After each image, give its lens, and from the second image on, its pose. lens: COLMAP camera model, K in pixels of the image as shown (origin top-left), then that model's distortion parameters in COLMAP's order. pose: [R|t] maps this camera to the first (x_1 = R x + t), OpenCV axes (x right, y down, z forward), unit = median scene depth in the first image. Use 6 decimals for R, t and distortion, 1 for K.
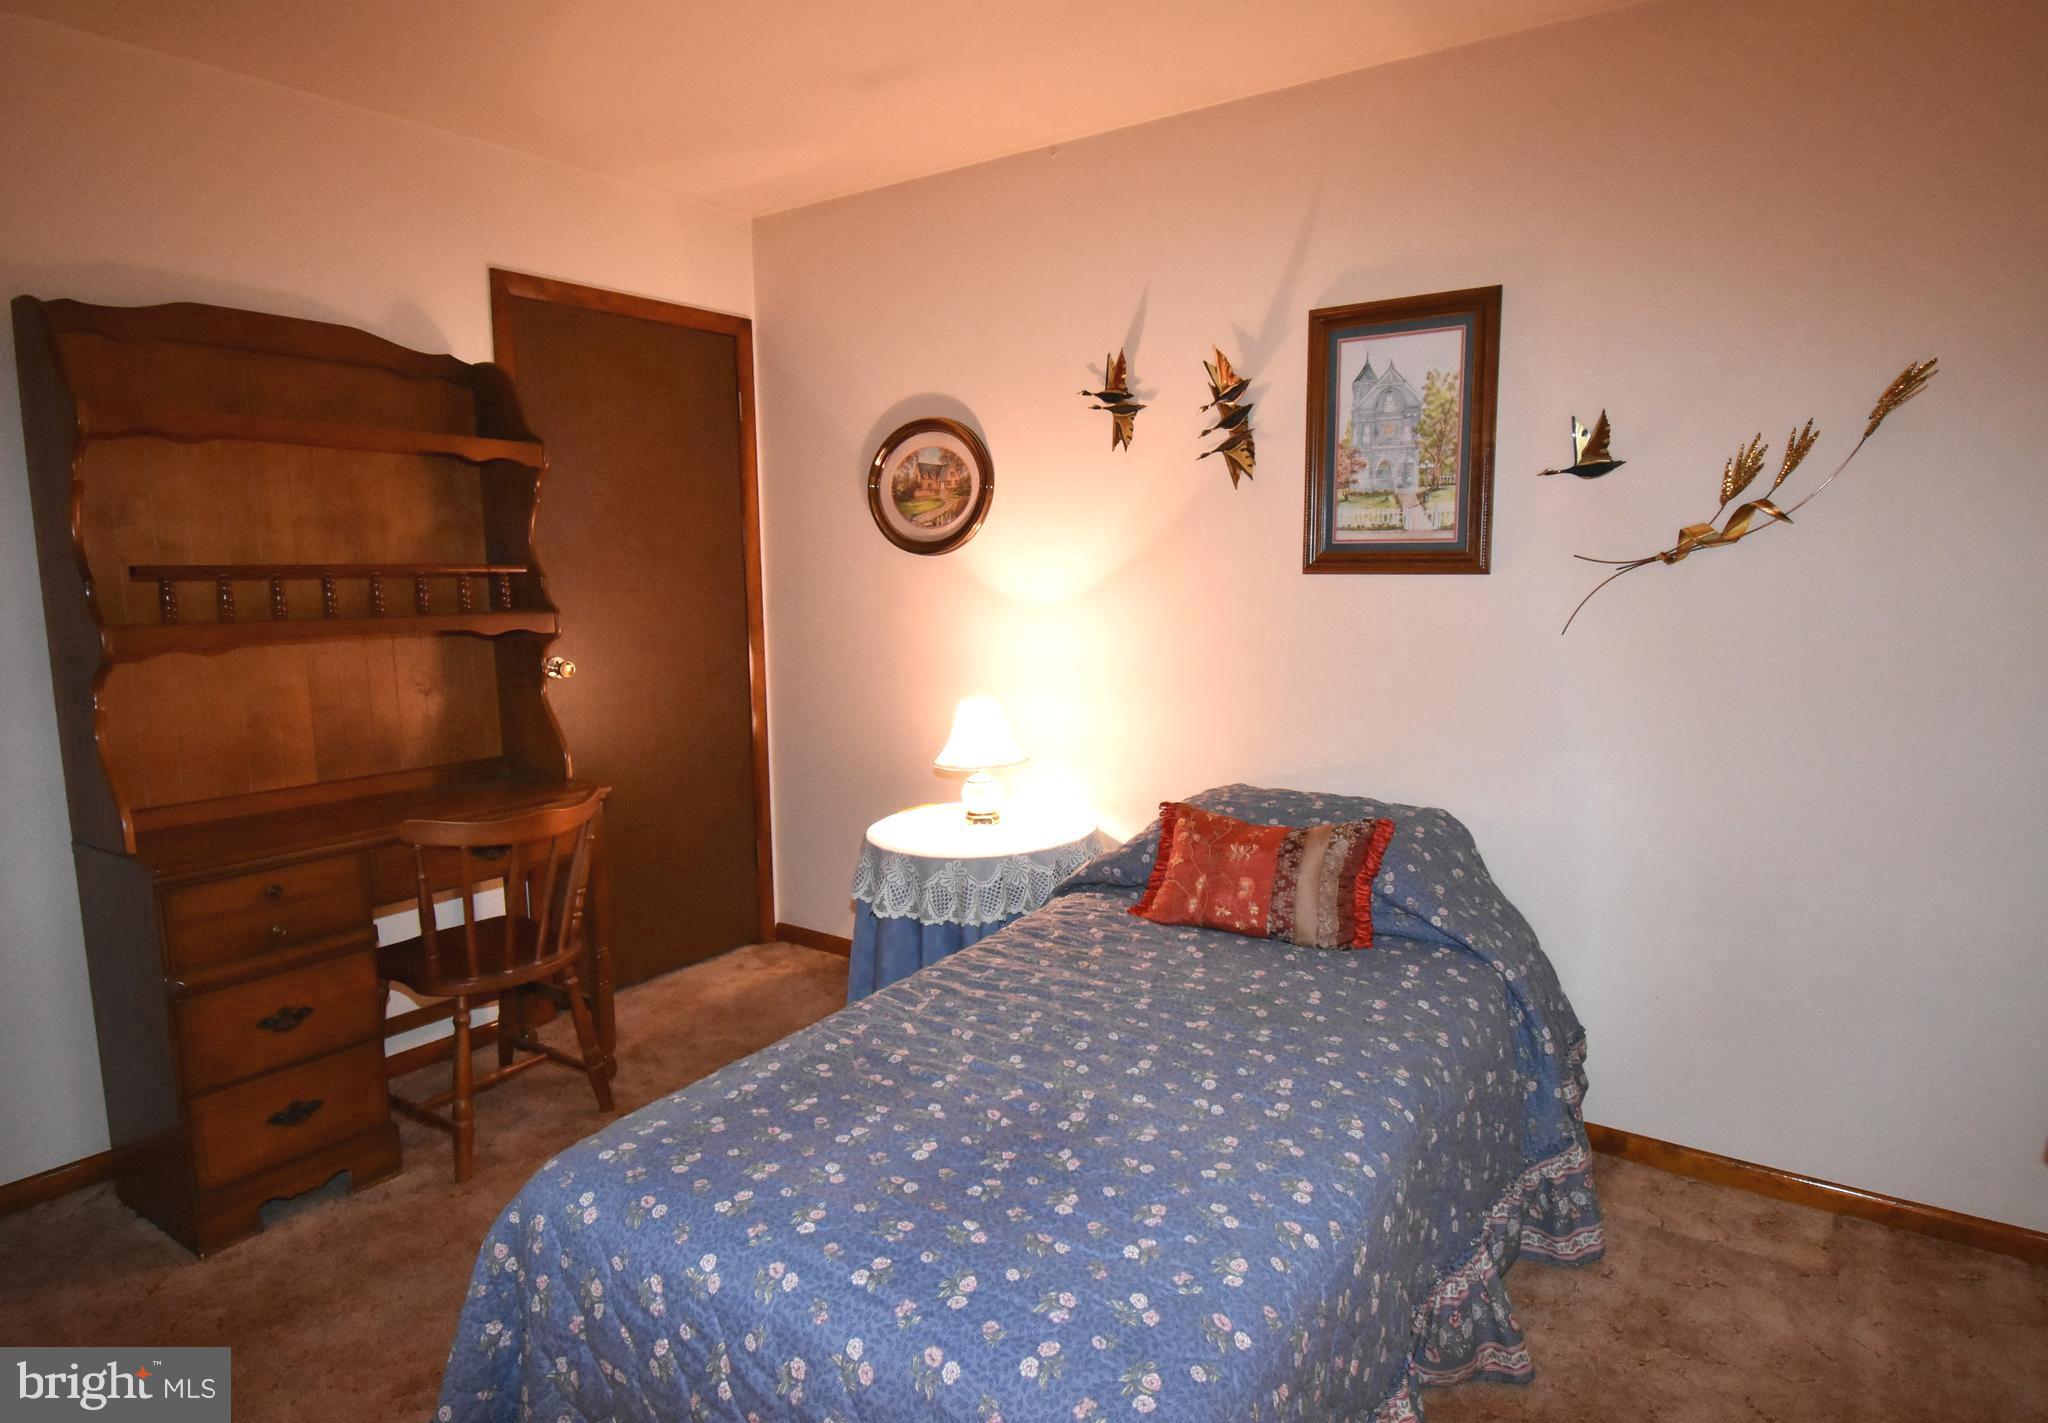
lens RADIAL K [[1105.0, 0, 1027.8], [0, 1105.0, 701.4], [0, 0, 1]] dist [0.003140, 0.000112]
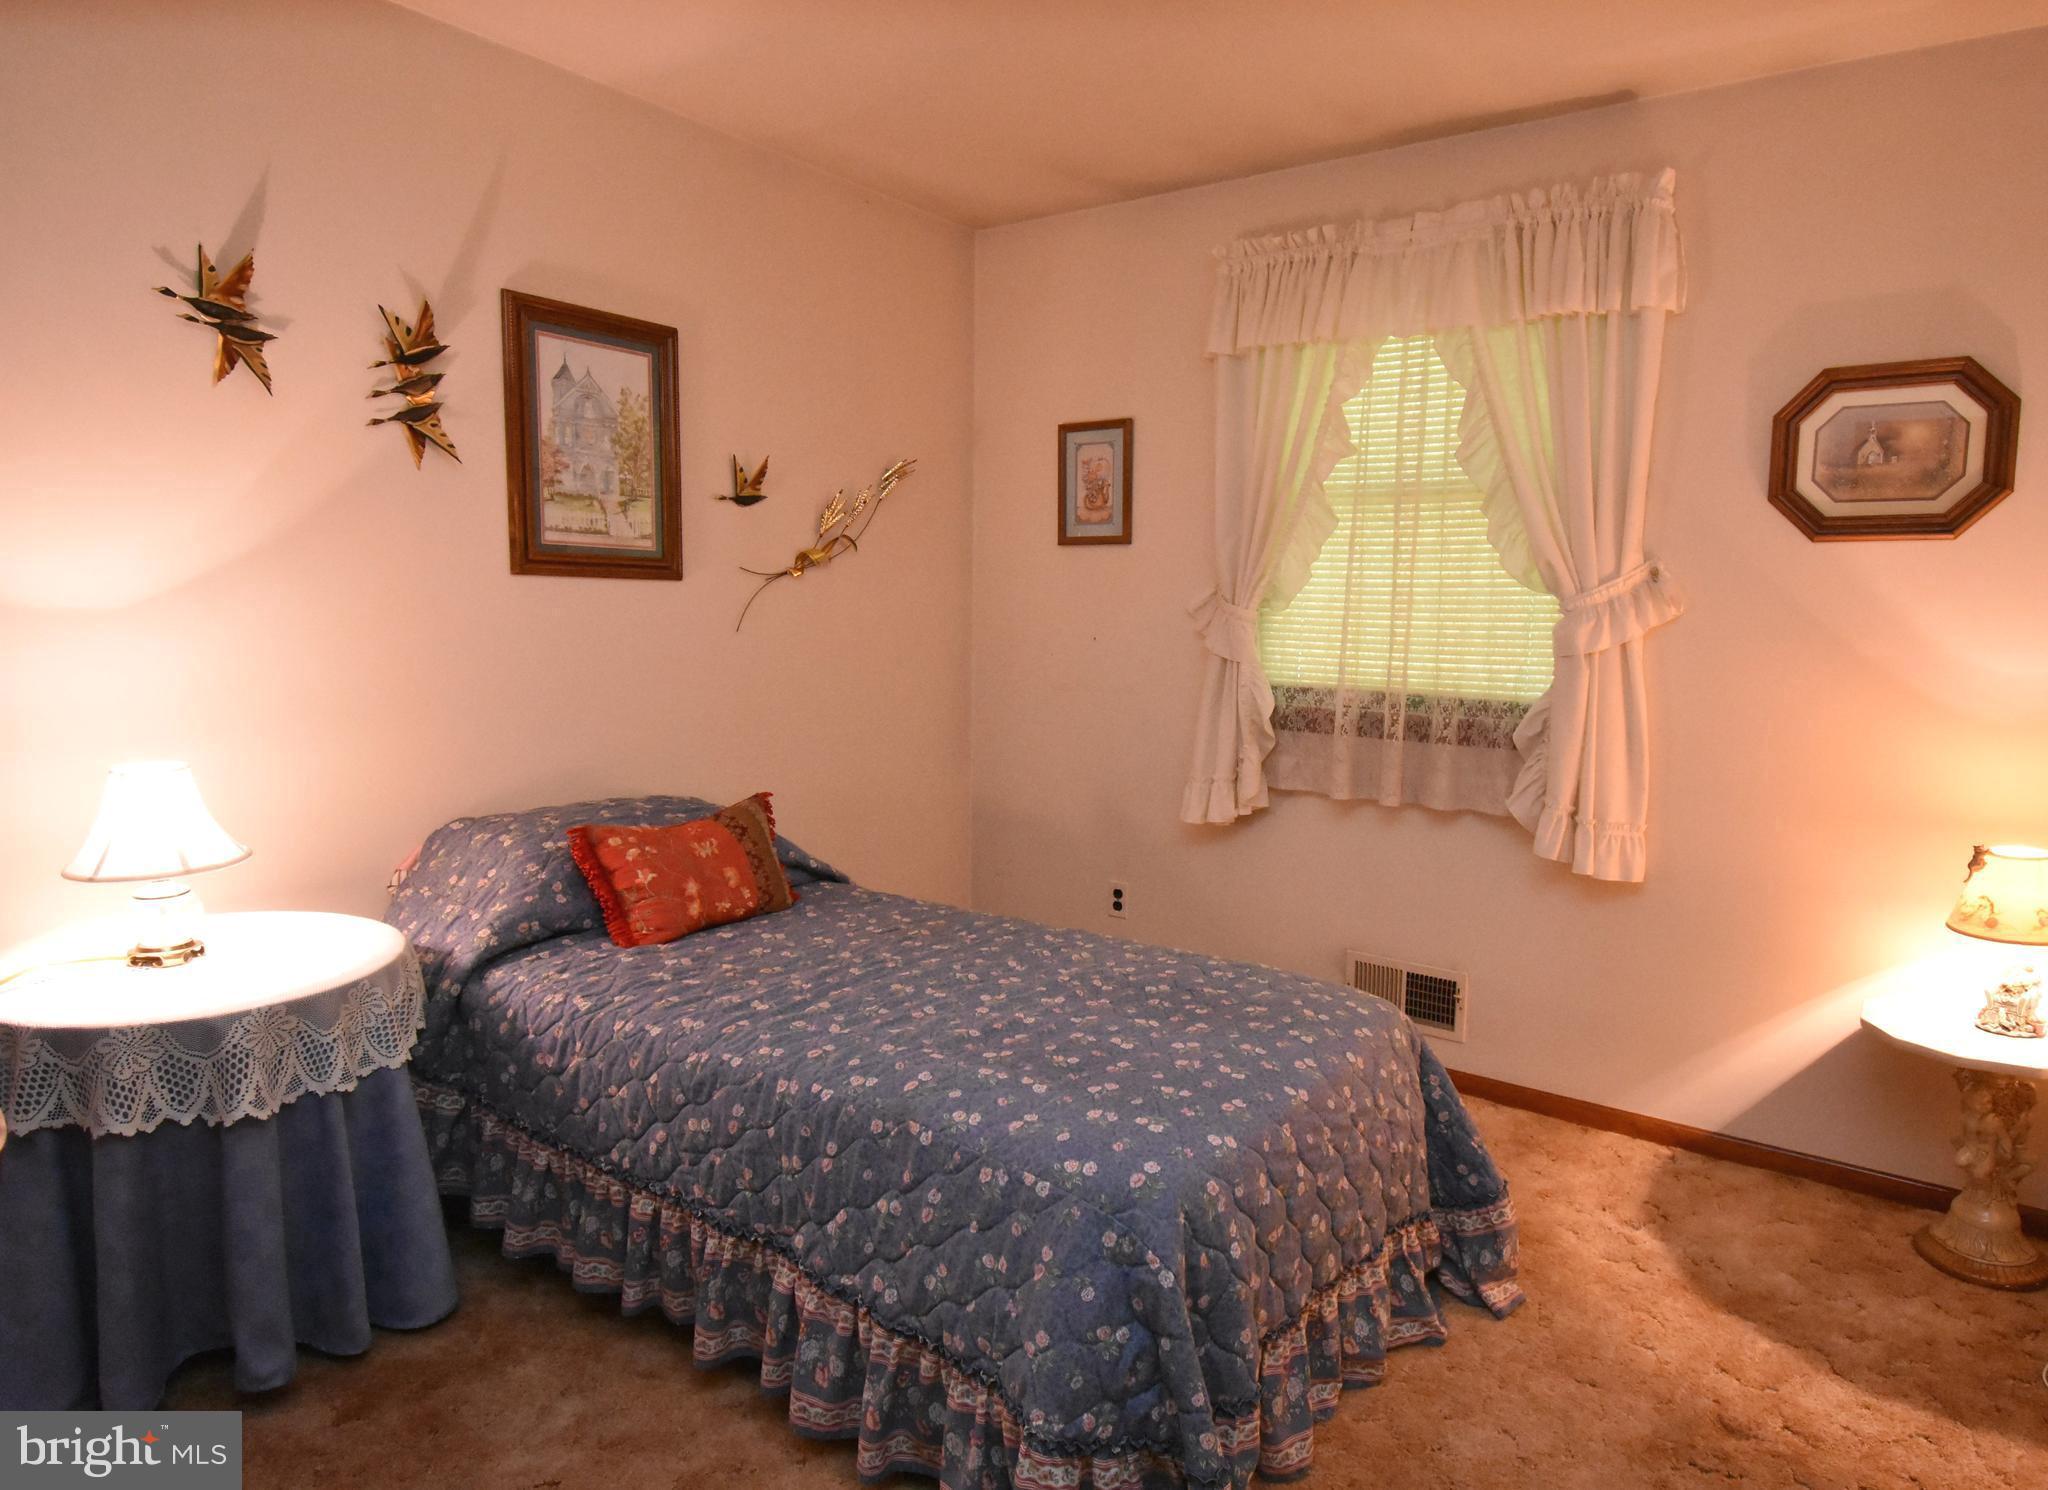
lens RADIAL K [[1248.1, 0, 1027.1], [0, 1248.1, 749.9], [0, 0, 1]] dist [-0.021739, -0.002979]
pose [[0.060915, -0.106727, 0.992421, -0.821539], [0.097030, 0.990191, 0.100532, -0.035676], [-0.993416, 0.090171, 0.070673, 0.551480]]
